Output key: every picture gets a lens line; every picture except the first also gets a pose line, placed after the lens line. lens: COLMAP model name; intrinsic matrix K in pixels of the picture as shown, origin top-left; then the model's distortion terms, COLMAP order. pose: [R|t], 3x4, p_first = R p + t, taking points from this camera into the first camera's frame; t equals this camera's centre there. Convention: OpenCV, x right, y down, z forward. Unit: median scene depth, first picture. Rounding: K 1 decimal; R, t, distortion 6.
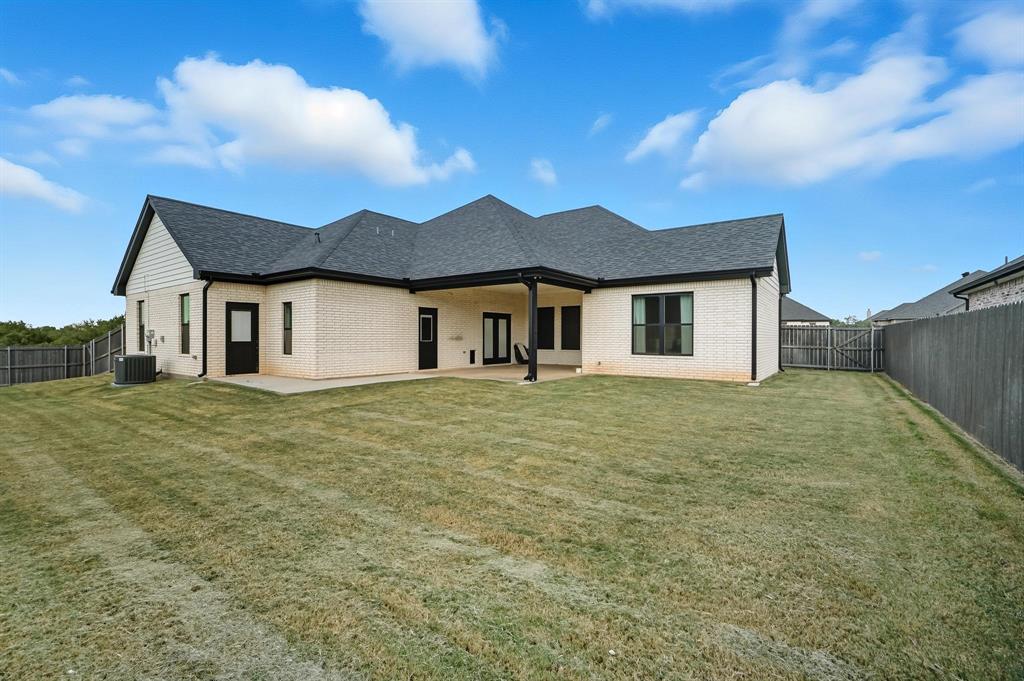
lens RADIAL K [[445.2, 0, 507.8], [0, 445.2, 338.8], [0, 0, 1]] dist [-0.004552, -0.000136]
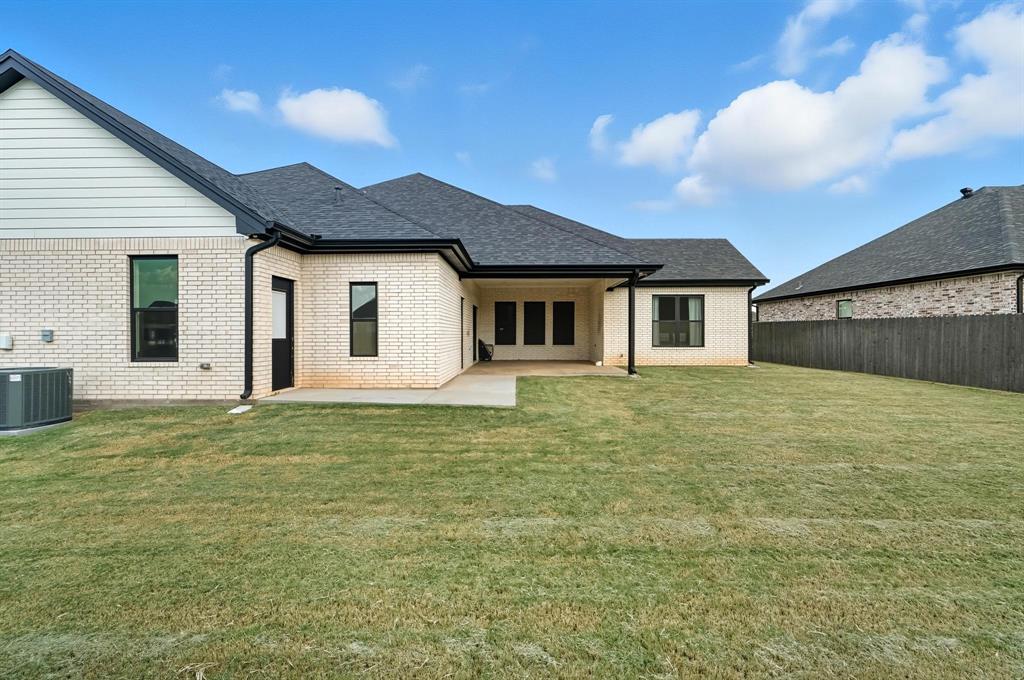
lens RADIAL K [[445.2, 0, 507.8], [0, 445.2, 338.3], [0, 0, 1]] dist [-0.004552, -0.000136]
pose [[0.814105, -0.009109, 0.580647, -0.689295], [0.004988, 0.999950, 0.008692, 0.001112], [-0.580697, -0.004180, 0.814109, 0.284967]]
